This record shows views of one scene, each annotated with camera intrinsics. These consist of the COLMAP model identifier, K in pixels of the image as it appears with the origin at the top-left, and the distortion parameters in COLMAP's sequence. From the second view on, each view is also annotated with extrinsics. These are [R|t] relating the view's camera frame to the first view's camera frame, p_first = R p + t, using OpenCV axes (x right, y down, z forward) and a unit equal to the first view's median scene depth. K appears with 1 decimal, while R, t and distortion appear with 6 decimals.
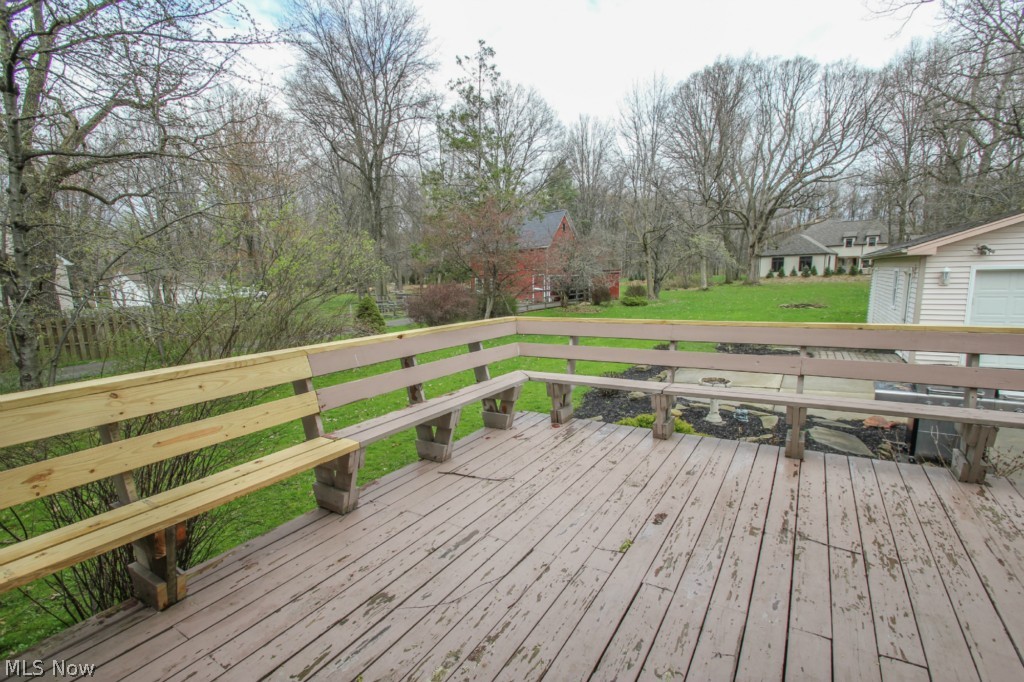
lens RADIAL K [[483.1, 0, 521.8], [0, 483.1, 355.8], [0, 0, 1]] dist [0.040798, -0.029235]
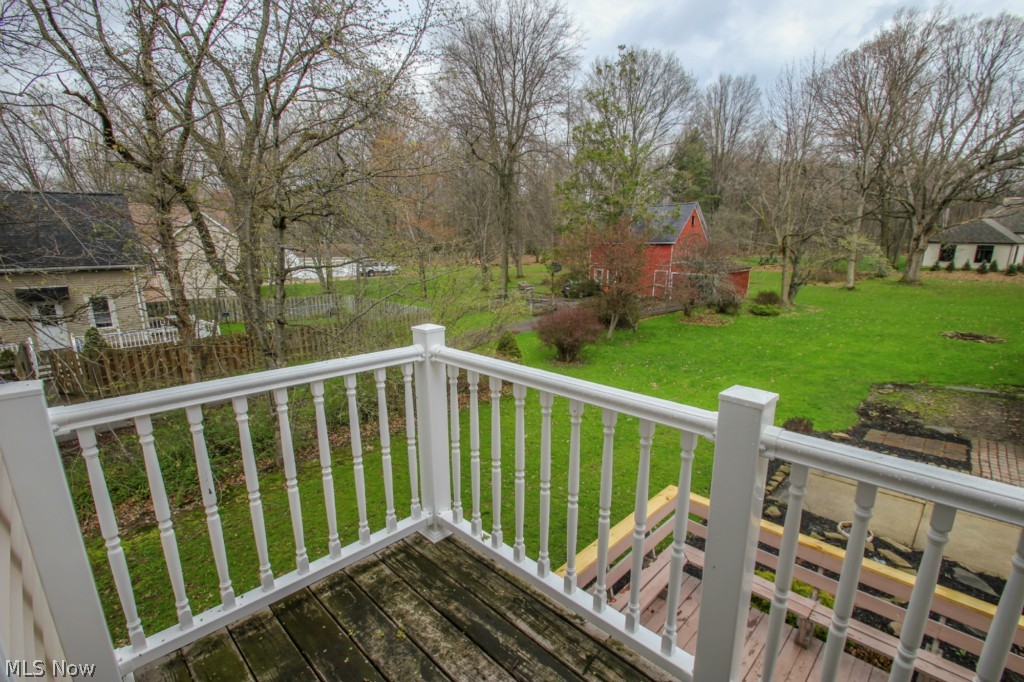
lens RADIAL K [[483.1, 0, 521.8], [0, 483.1, 355.8], [0, 0, 1]] dist [0.040798, -0.029235]
pose [[0.974336, 0.081462, -0.209843, -0.014825], [-0.064869, 0.994285, 0.084789, -0.046091], [0.215551, -0.069000, 0.974052, -0.021927]]
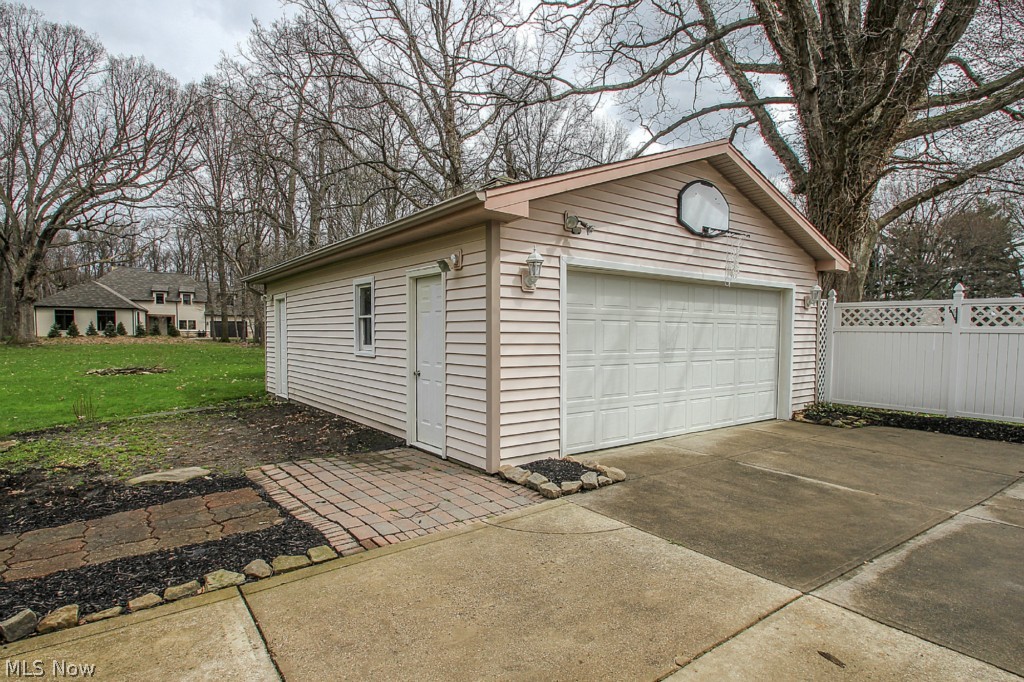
lens RADIAL K [[543.5, 0, 538.1], [0, 543.5, 372.1], [0, 0, 1]] dist [0.000029, -0.018036]
pose [[0.360751, -0.034724, 0.932016, 0.071479], [0.136758, 0.990475, -0.016033, -0.011040], [-0.922581, 0.133245, 0.362063, 0.154394]]
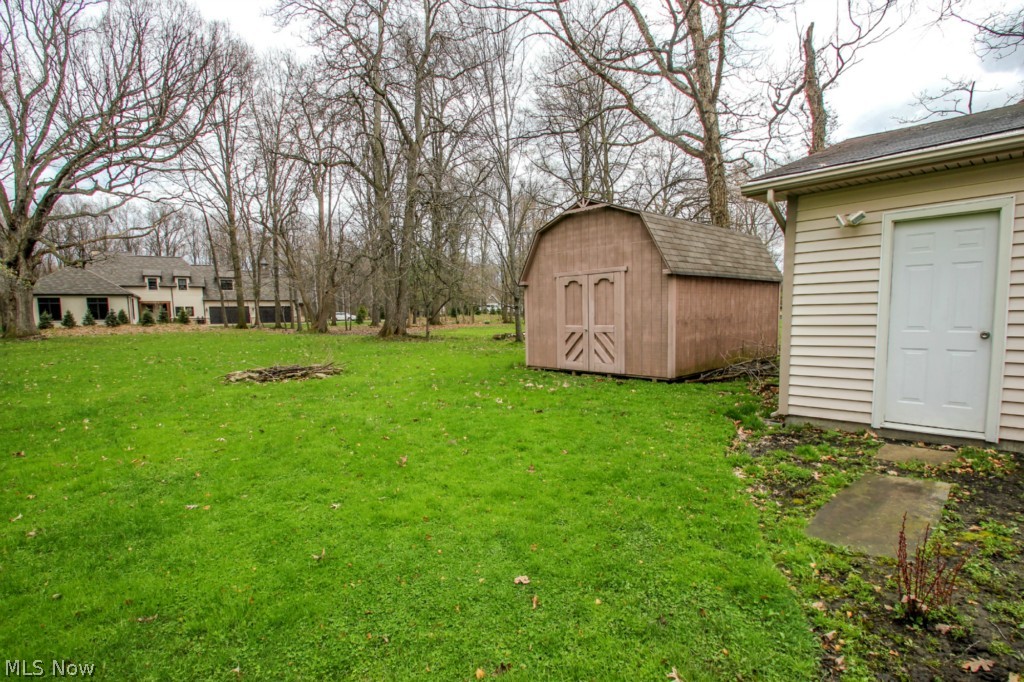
lens RADIAL K [[483.1, 0, 521.8], [0, 483.1, 355.8], [0, 0, 1]] dist [0.040798, -0.029235]
pose [[0.281252, -0.070849, 0.957015, 0.130242], [0.180005, 0.983464, 0.019906, -0.045665], [-0.942601, 0.166669, 0.289354, 0.372094]]
